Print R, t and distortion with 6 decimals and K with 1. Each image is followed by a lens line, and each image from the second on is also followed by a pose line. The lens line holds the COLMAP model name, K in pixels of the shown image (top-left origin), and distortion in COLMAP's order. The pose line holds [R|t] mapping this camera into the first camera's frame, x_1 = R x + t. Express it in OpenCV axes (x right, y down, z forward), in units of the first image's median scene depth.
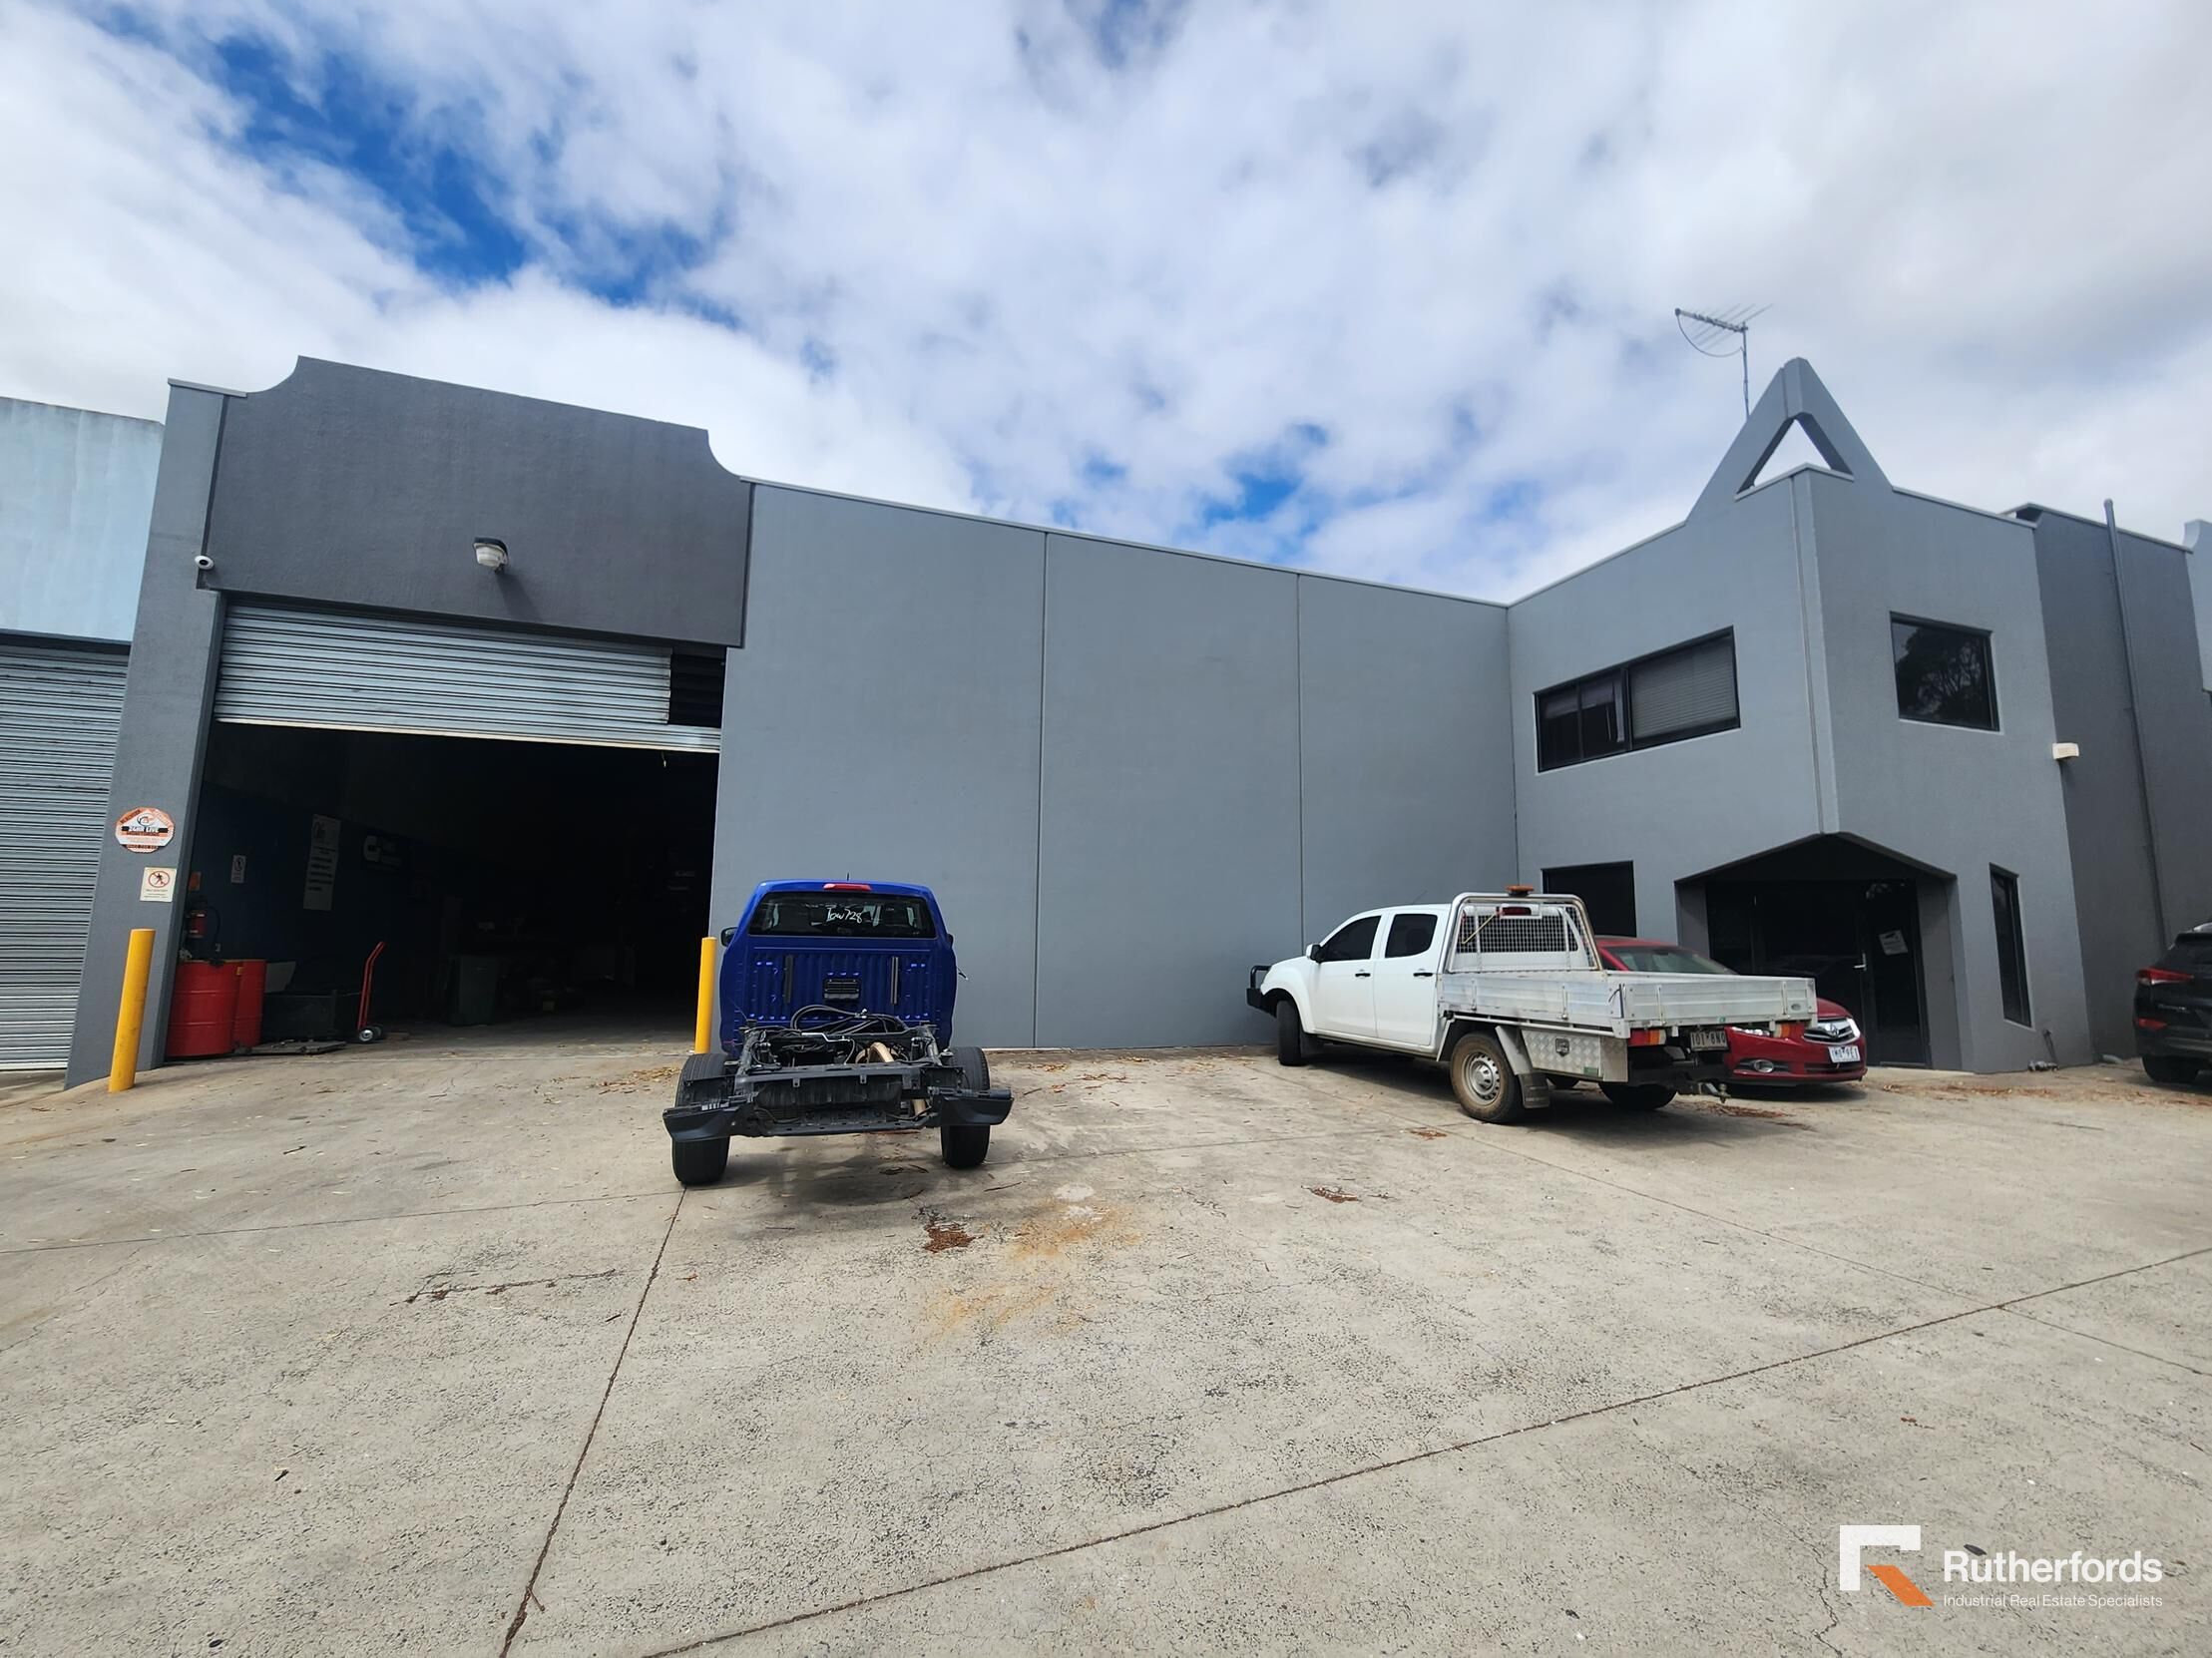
lens RADIAL K [[889.7, 0, 1106.0], [0, 889.7, 829.0], [0, 0, 1]] dist [0.000594, 0.000030]
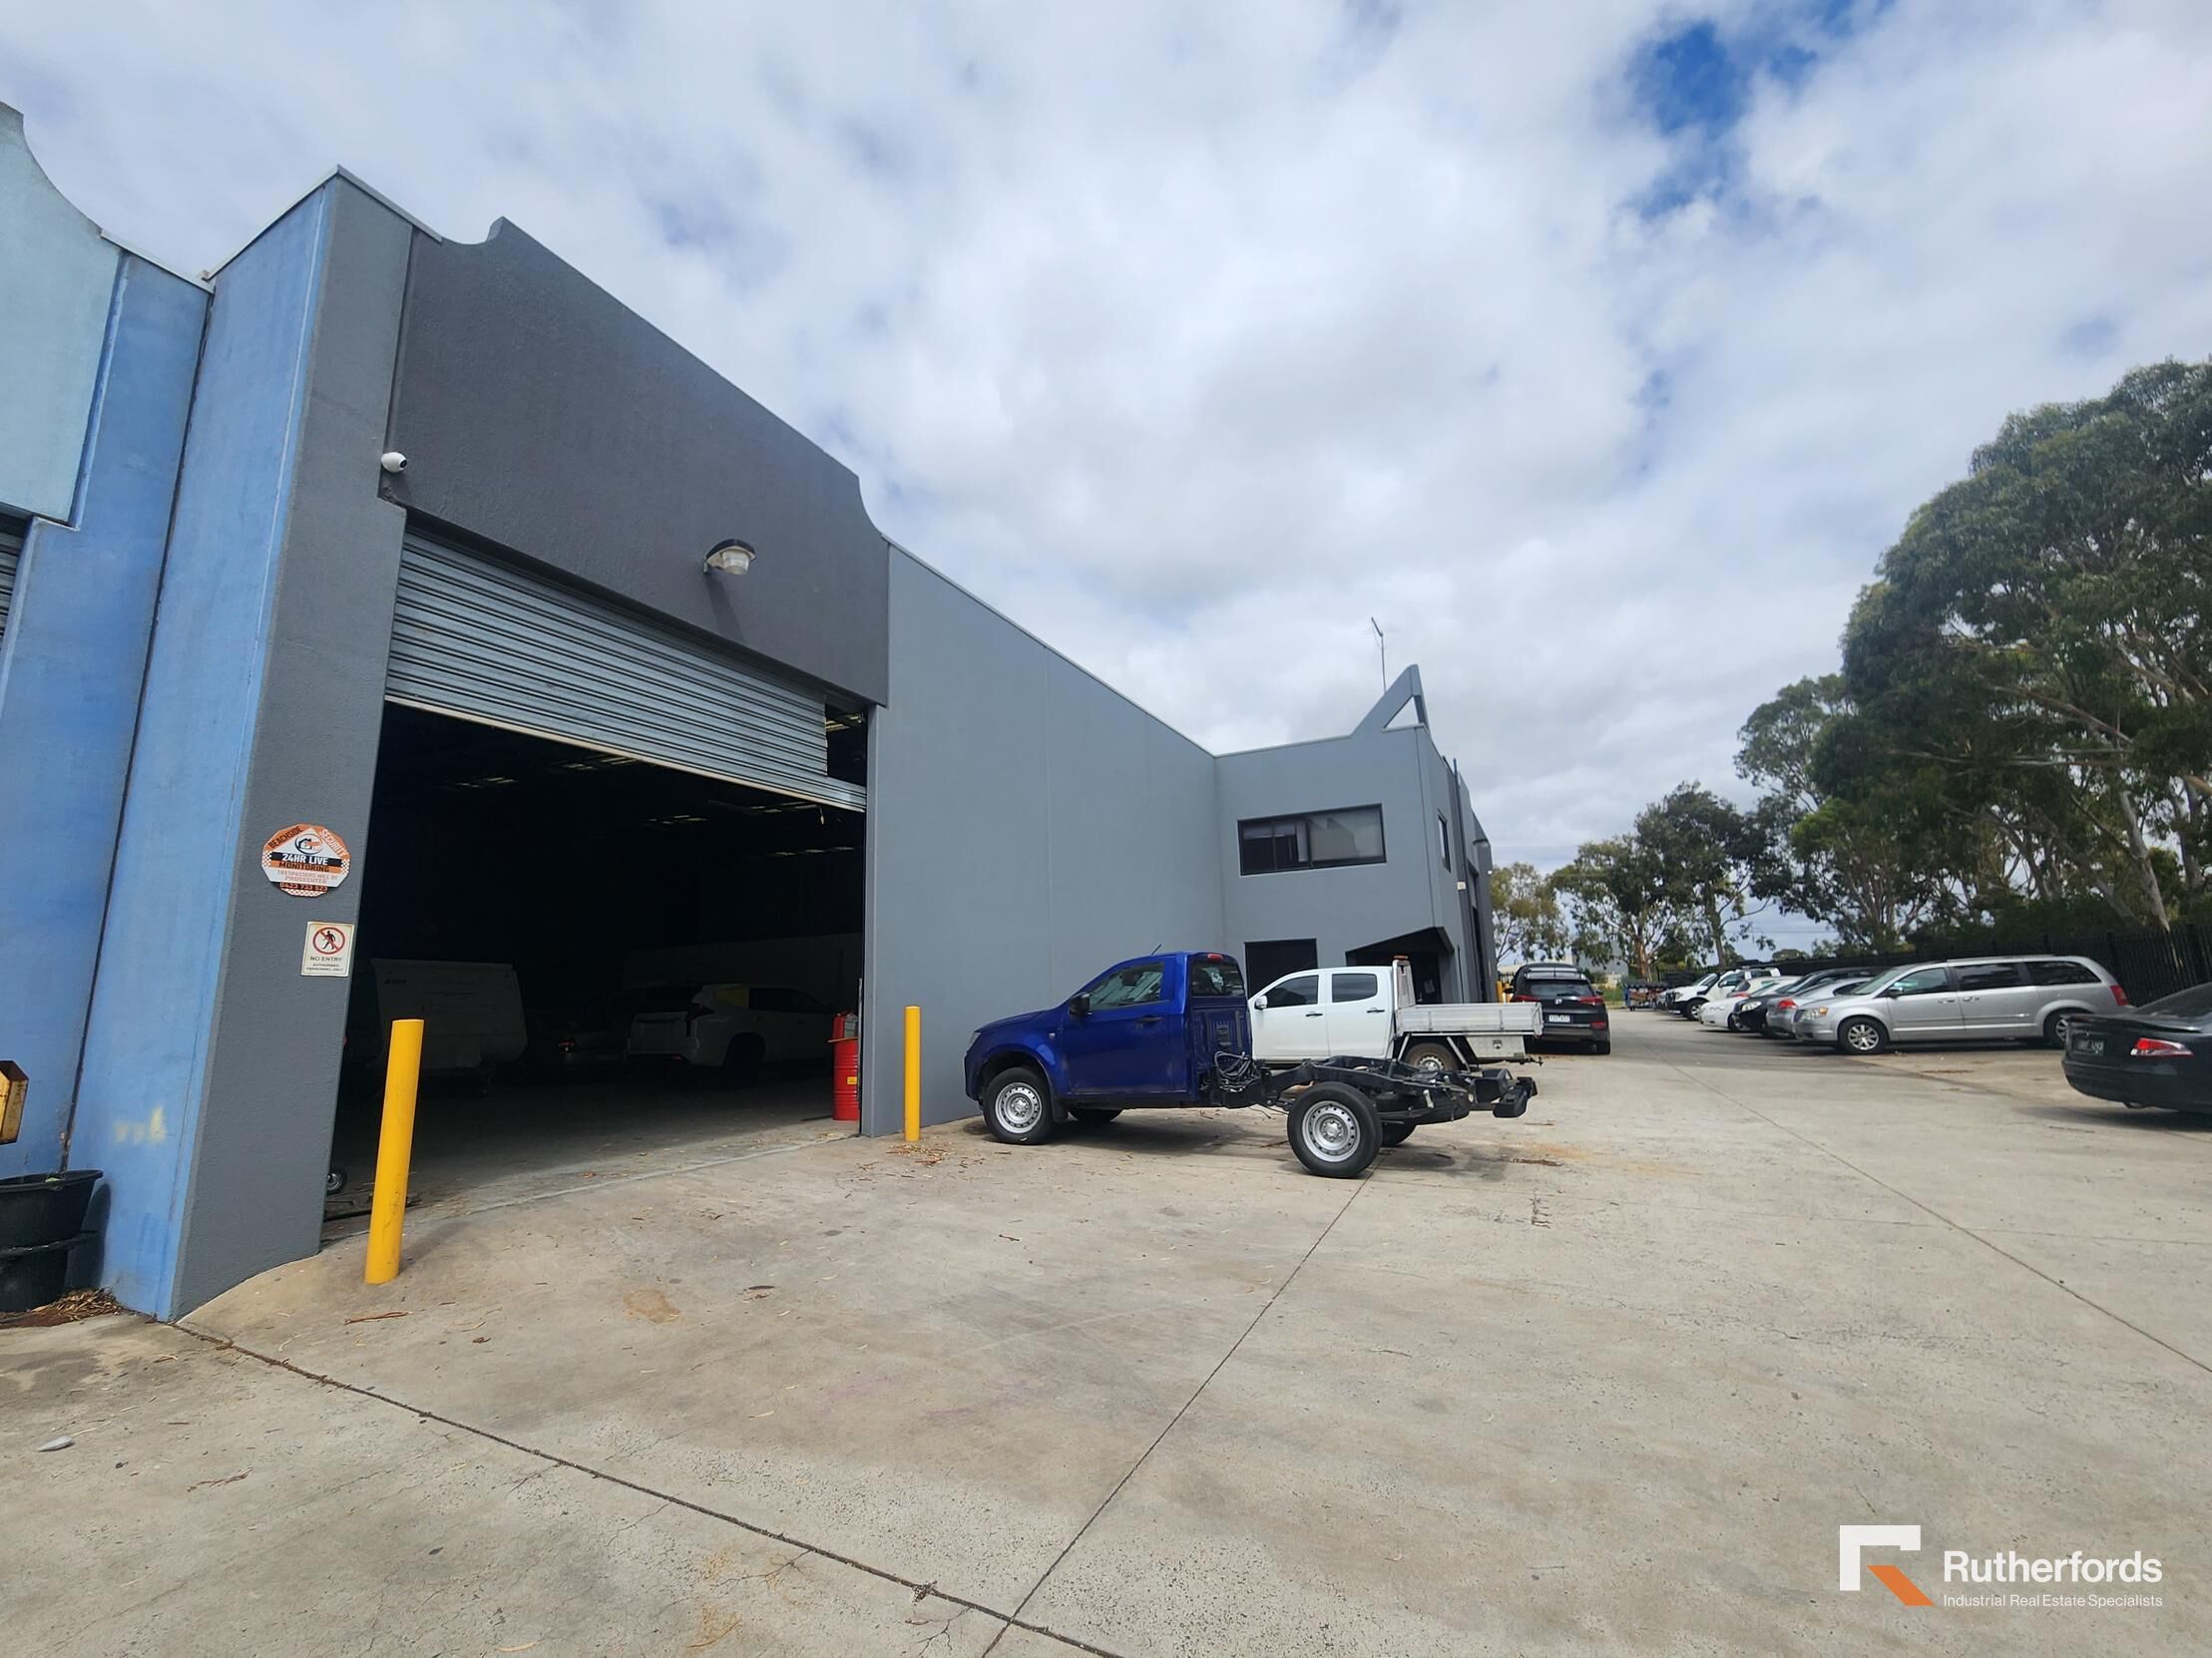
lens RADIAL K [[887.4, 0, 1101.2], [0, 887.4, 819.5], [0, 0, 1]] dist [-0.000950, -0.000064]
pose [[0.718666, 0.107618, 0.686977, -1.002628], [-0.052714, 0.993540, -0.100497, 0.005128], [-0.693354, 0.036011, 0.719697, 0.154846]]
